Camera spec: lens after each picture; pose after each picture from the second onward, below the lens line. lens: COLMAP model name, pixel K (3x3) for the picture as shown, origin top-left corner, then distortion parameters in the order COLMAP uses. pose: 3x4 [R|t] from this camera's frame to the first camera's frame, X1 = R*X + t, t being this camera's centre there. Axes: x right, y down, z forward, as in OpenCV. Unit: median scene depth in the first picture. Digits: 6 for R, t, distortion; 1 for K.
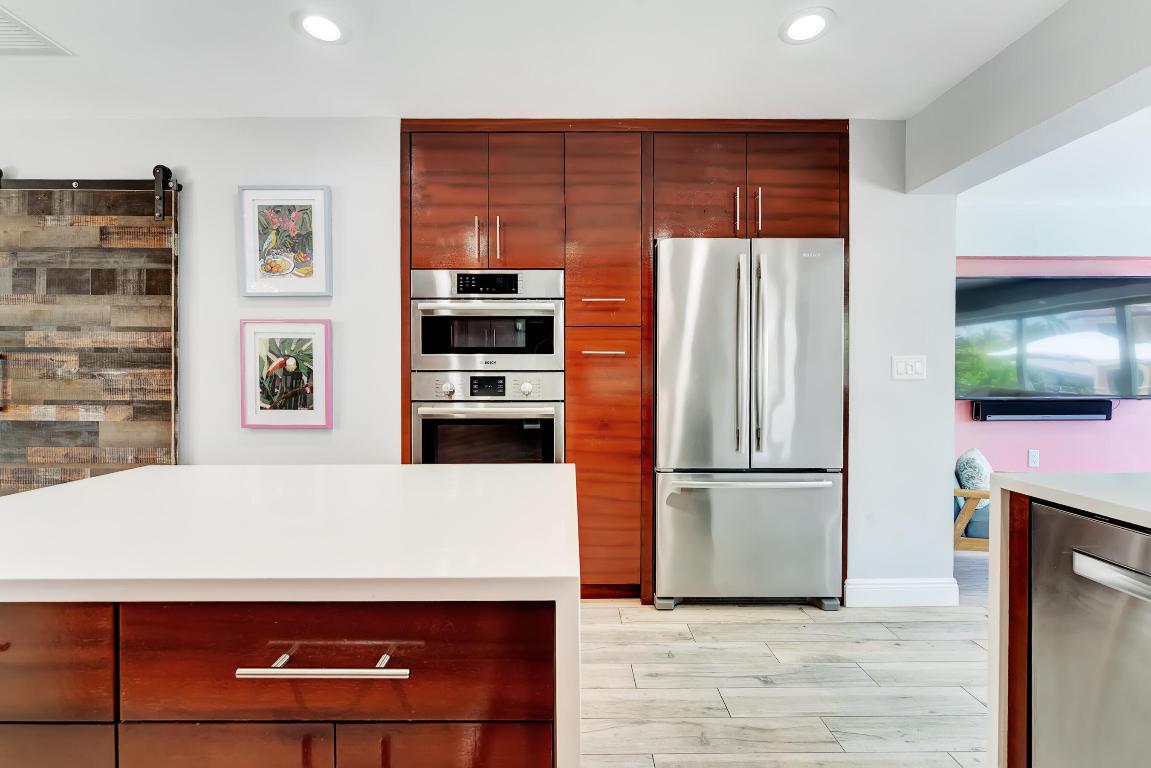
lens RADIAL K [[466.5, 0, 547.0], [0, 466.5, 374.4], [0, 0, 1]] dist [-0.005763, 0.001157]
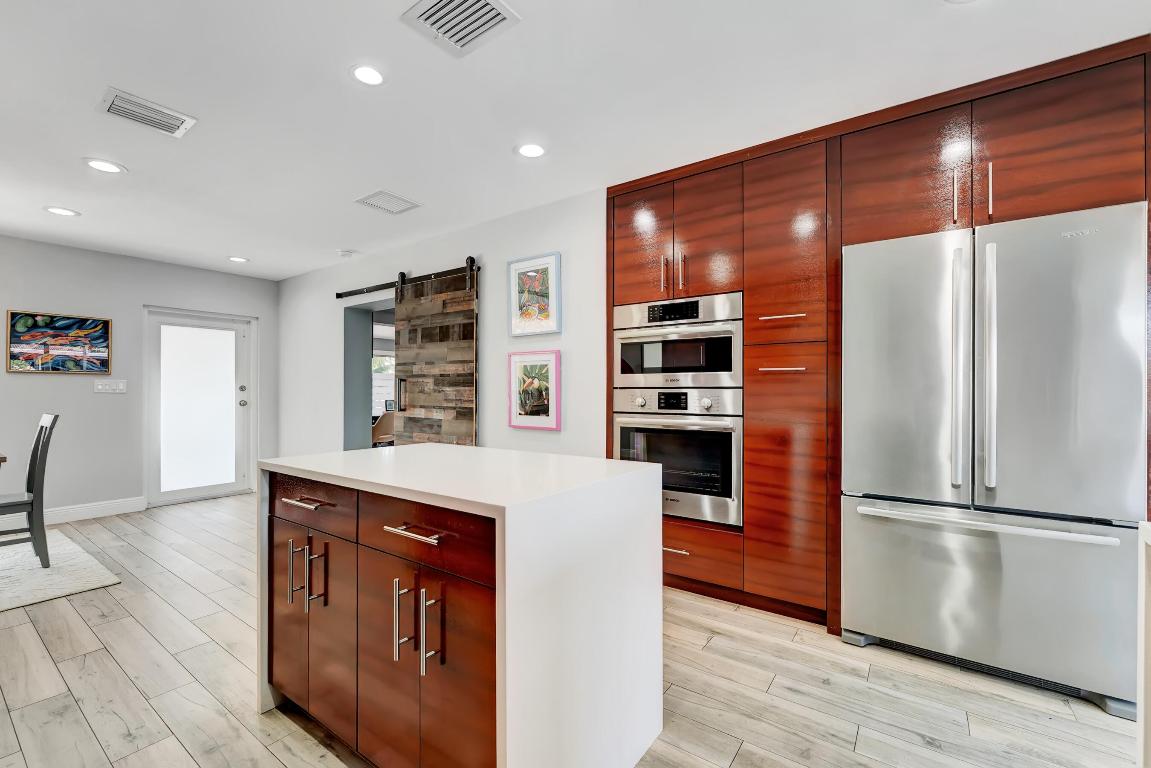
lens RADIAL K [[466.5, 0, 582.9], [0, 466.5, 383.8], [0, 0, 1]] dist [-0.005763, 0.001157]
pose [[0.829012, -0.006820, -0.559190, 0.347178], [-0.001062, 0.999905, -0.013770, -0.001162], [0.559230, 0.012010, 0.828925, -0.078765]]
